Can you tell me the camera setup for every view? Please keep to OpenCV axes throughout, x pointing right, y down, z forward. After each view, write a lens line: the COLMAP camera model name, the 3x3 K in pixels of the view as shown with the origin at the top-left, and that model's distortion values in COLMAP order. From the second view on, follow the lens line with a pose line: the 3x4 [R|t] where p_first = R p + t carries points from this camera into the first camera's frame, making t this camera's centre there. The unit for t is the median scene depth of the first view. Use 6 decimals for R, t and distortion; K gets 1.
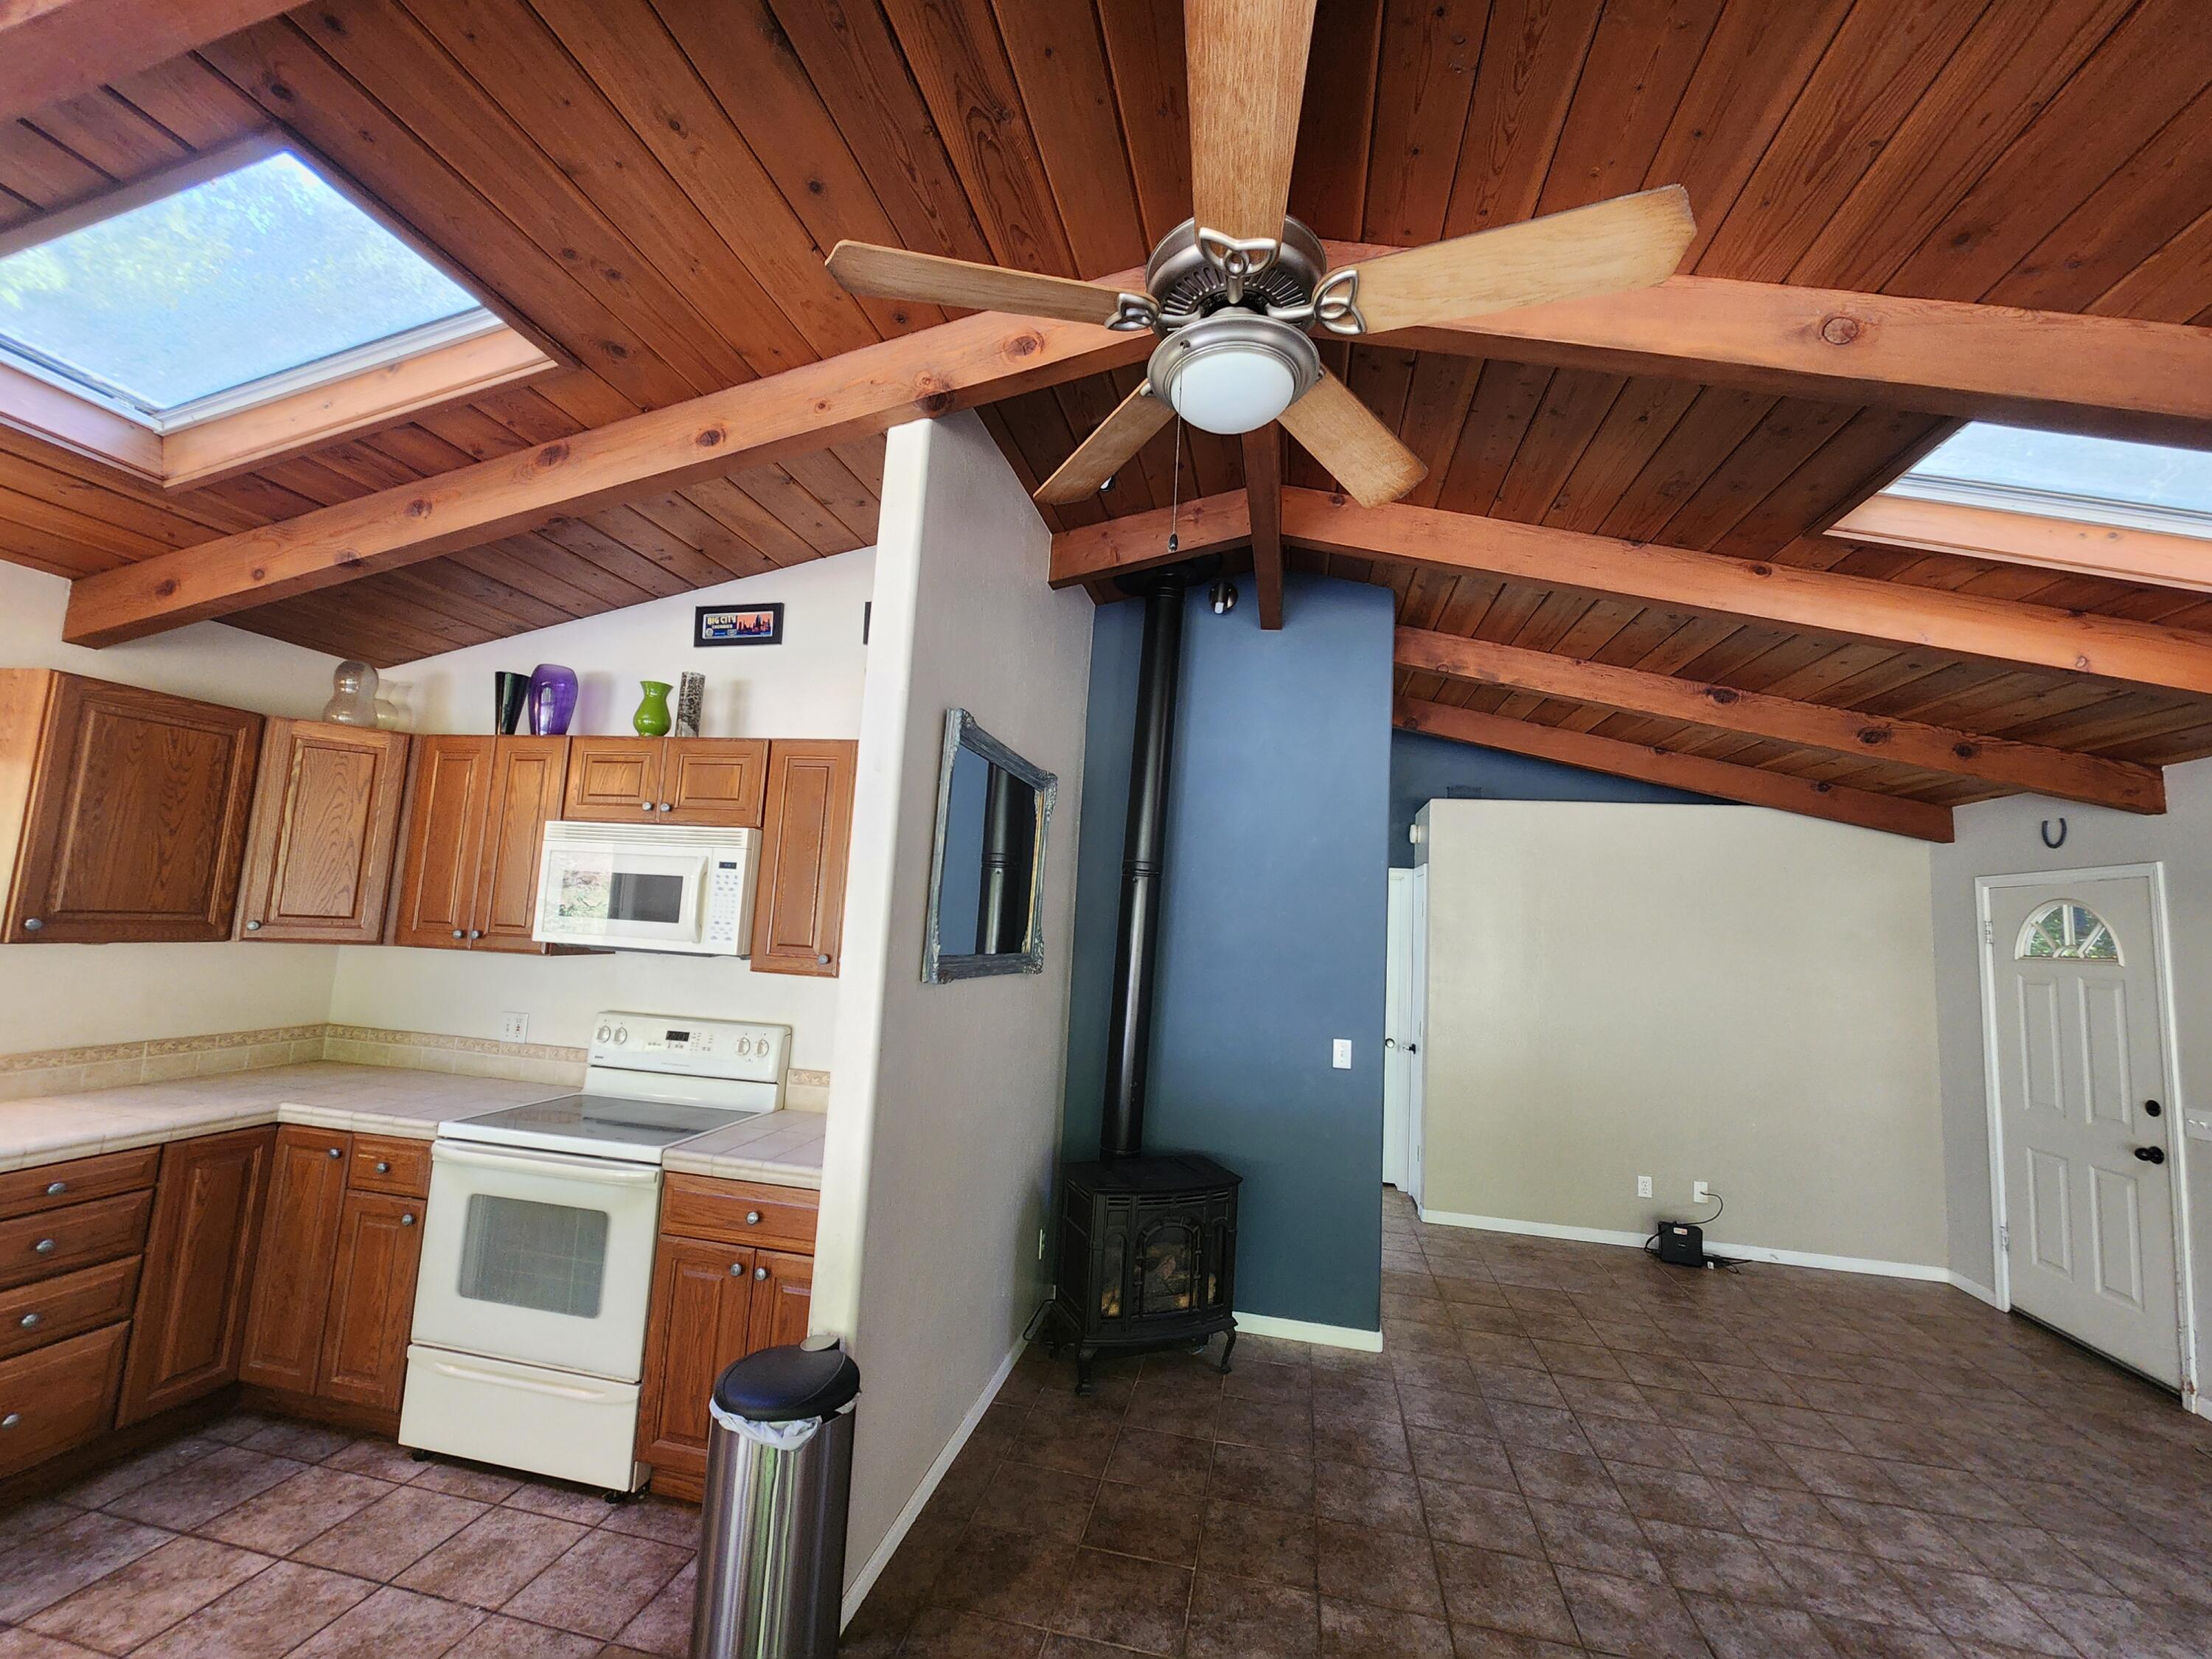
lens RADIAL K [[901.4, 0, 1098.1], [0, 901.4, 830.7], [0, 0, 1]] dist [-0.001253, 0.001470]
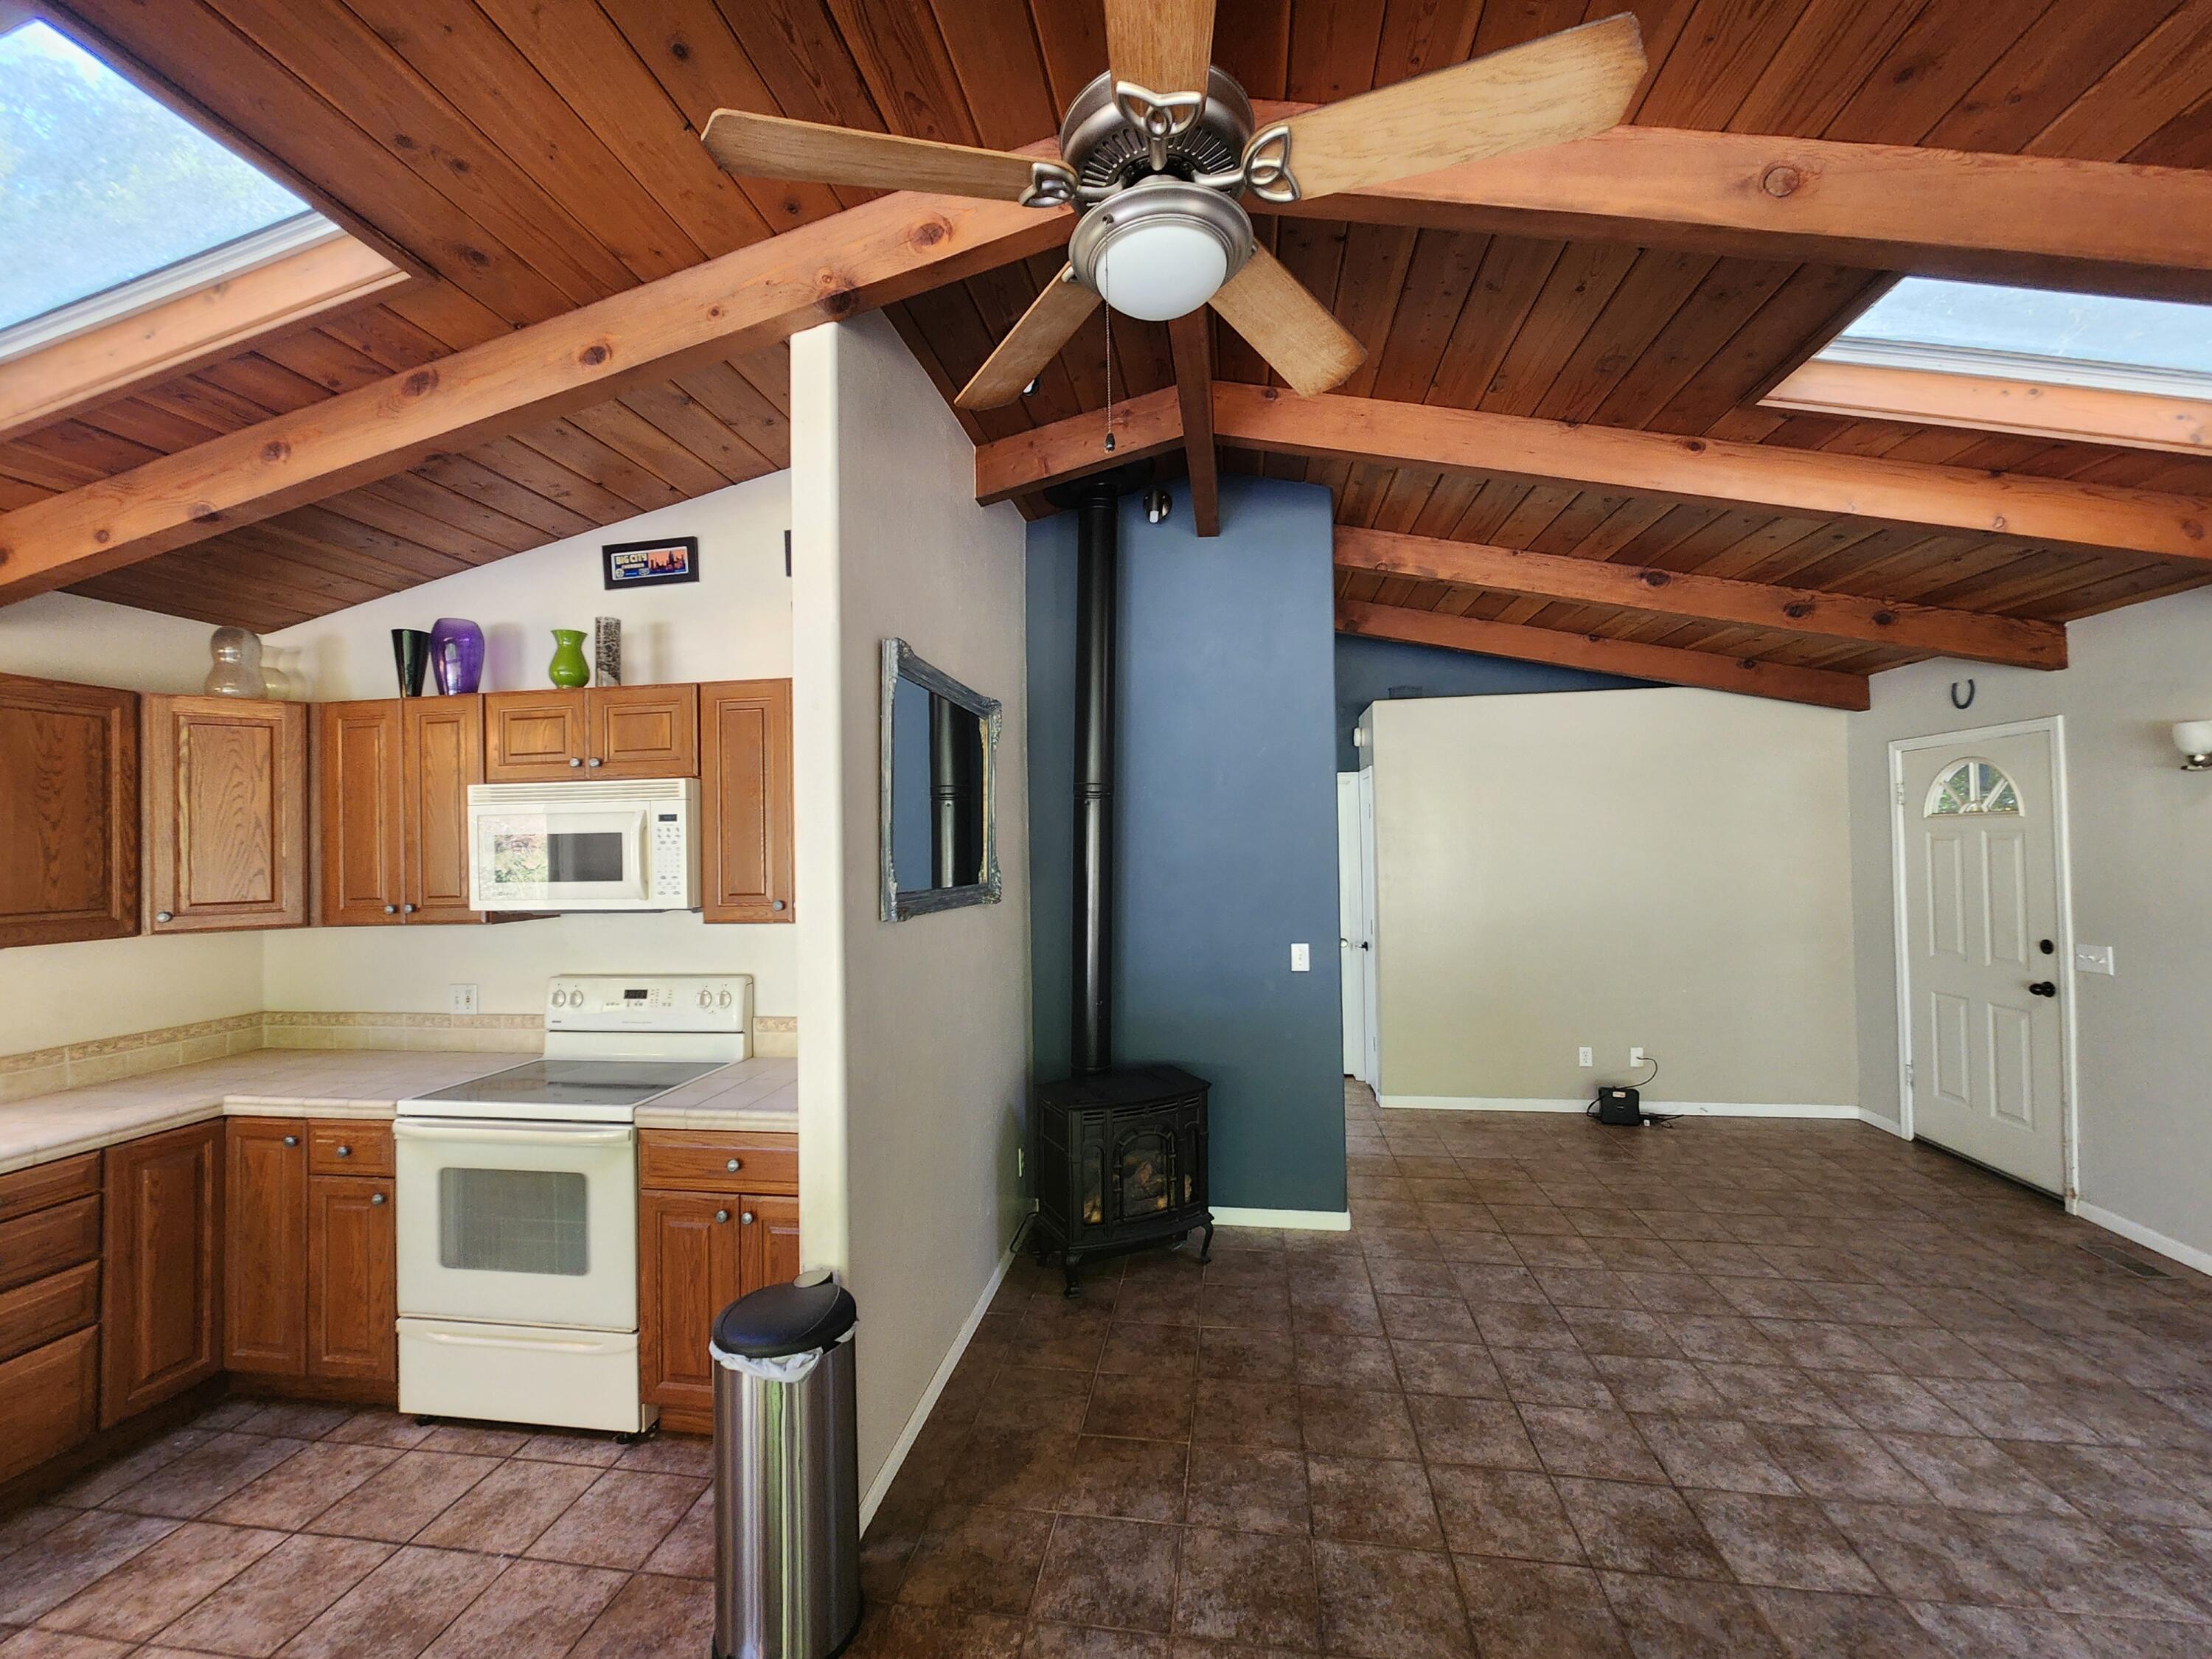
lens RADIAL K [[901.4, 0, 1095.0], [0, 901.4, 838.9], [0, 0, 1]] dist [-0.001253, 0.001470]
pose [[0.996099, -0.073421, 0.048948, -0.003859], [0.068497, 0.993058, 0.095625, -0.000224], [-0.055629, -0.091899, 0.994213, 0.012440]]
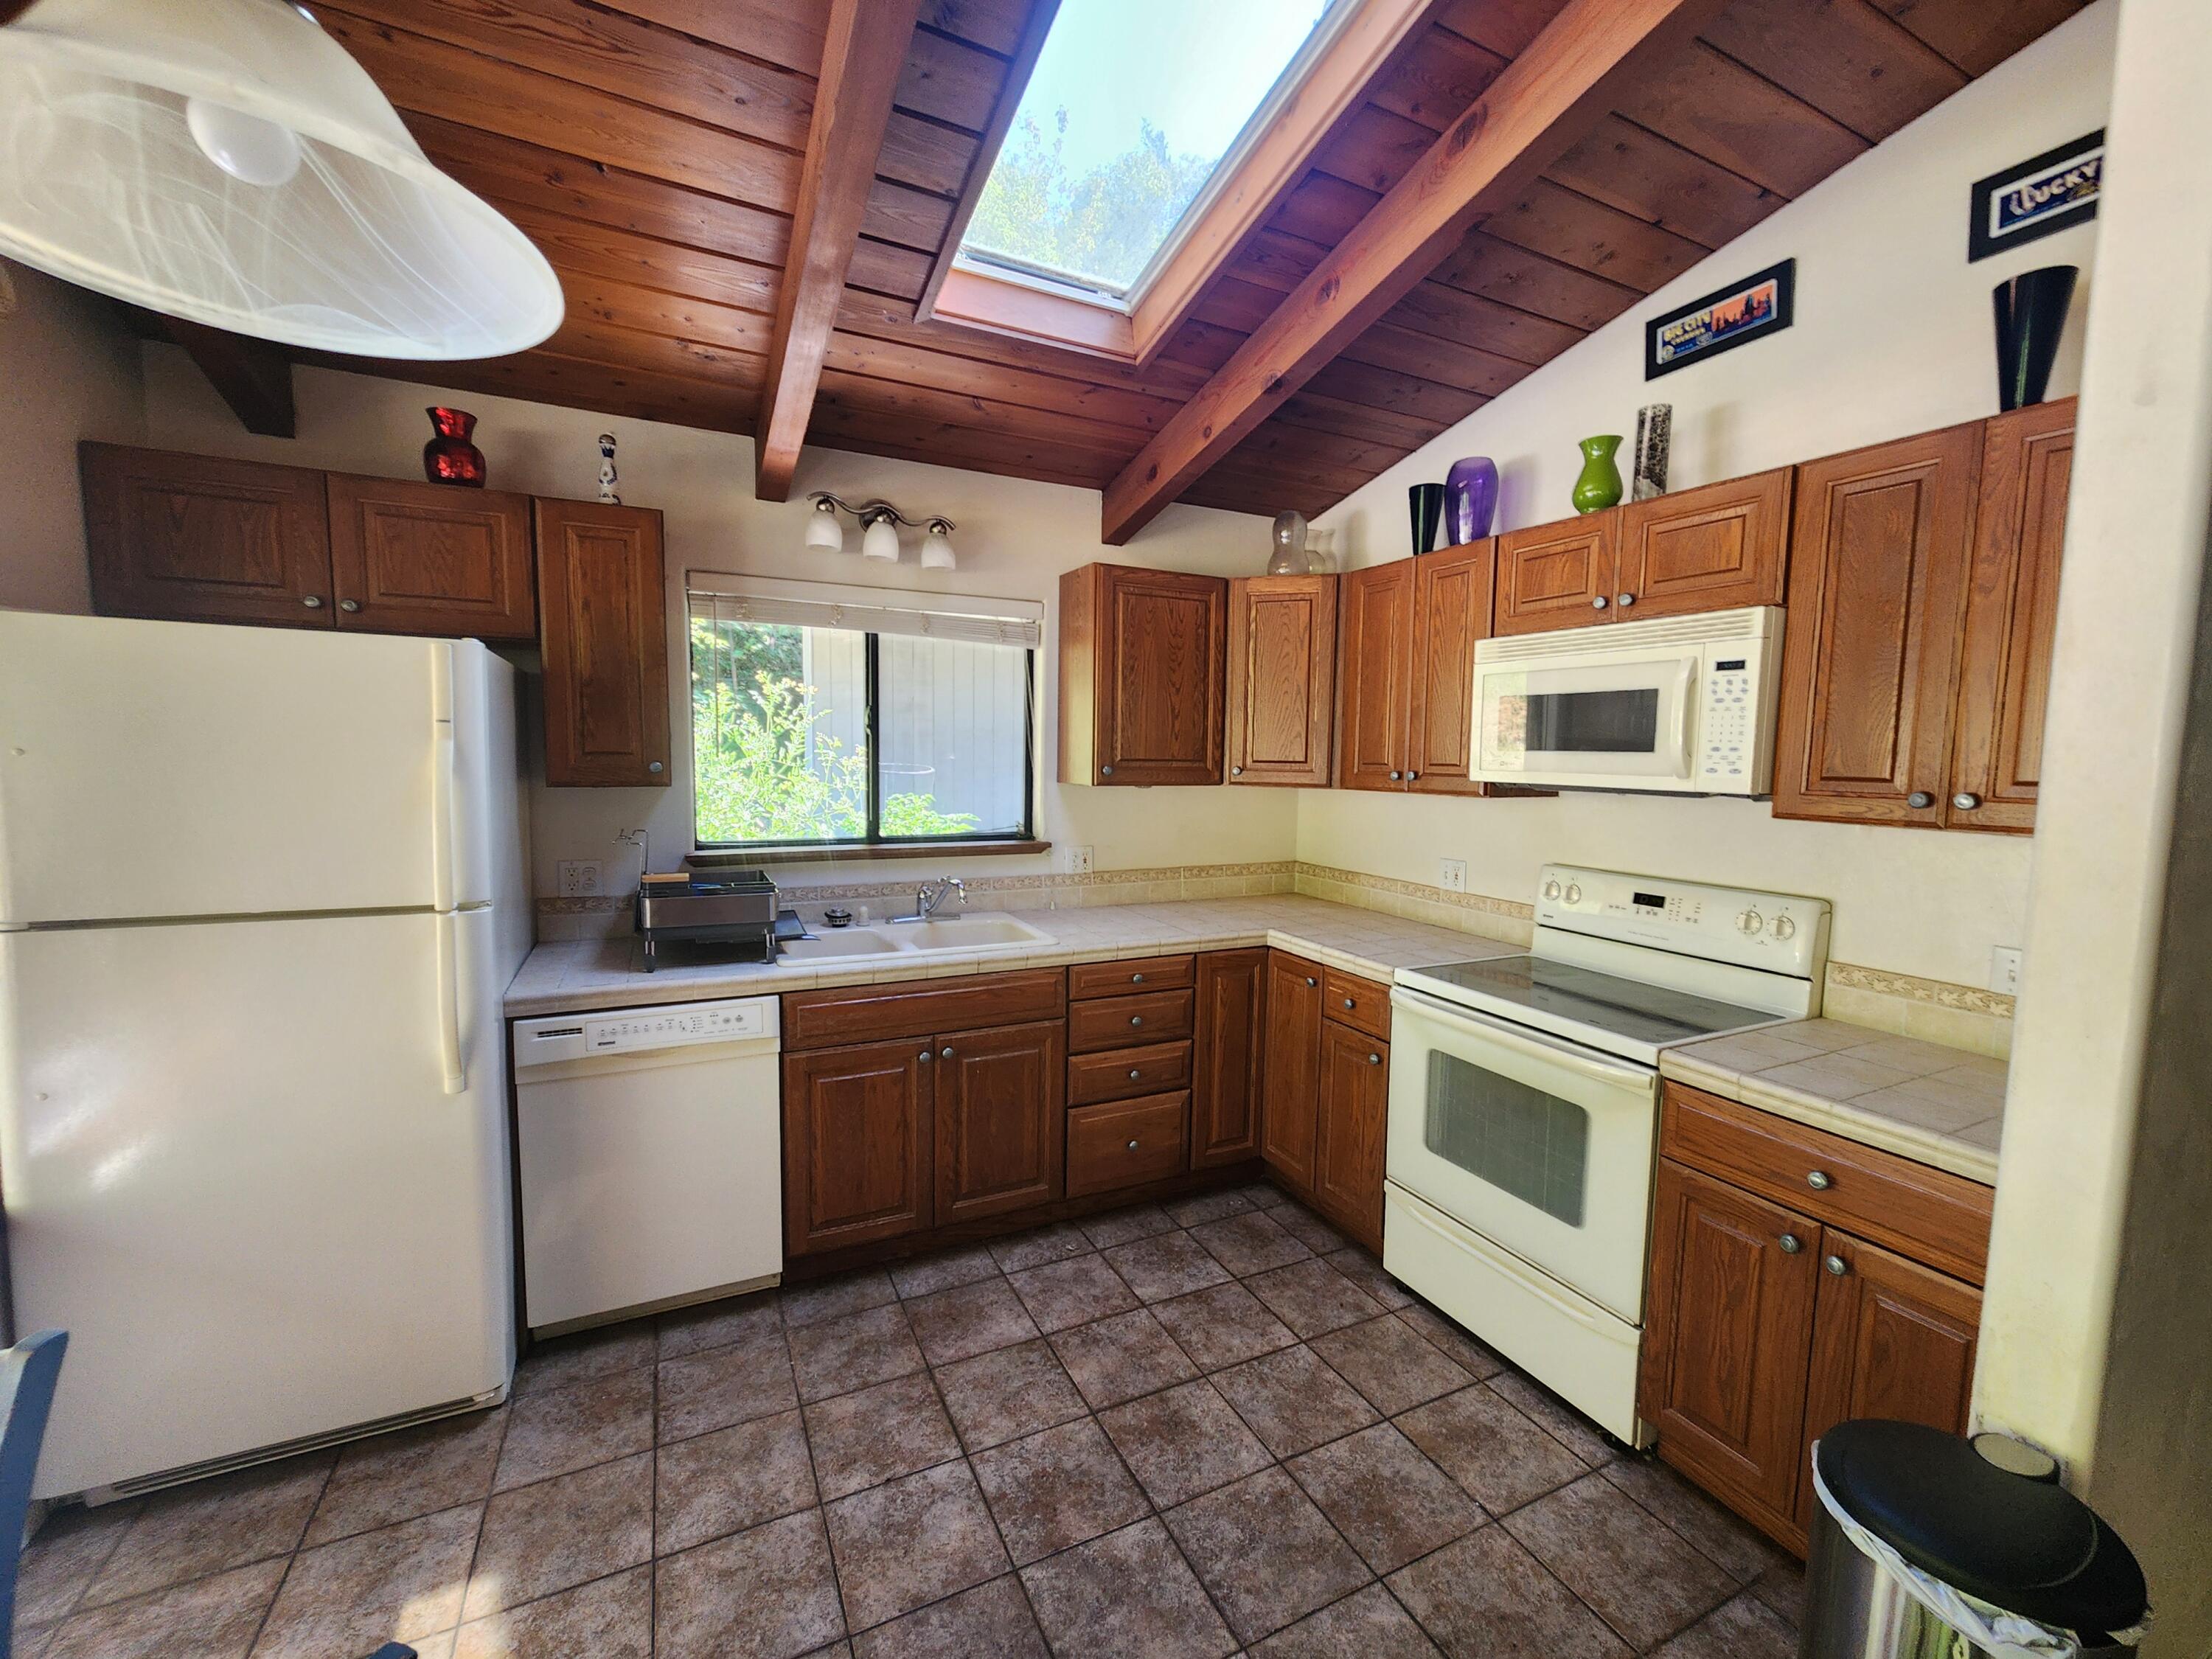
lens RADIAL K [[901.4, 0, 1089.2], [0, 901.4, 806.0], [0, 0, 1]] dist [-0.001253, 0.001470]
pose [[0.601066, 0.004070, -0.799189, -0.156562], [0.101038, 0.991576, 0.081040, 0.040389], [0.792786, -0.129459, 0.595592, 0.187741]]
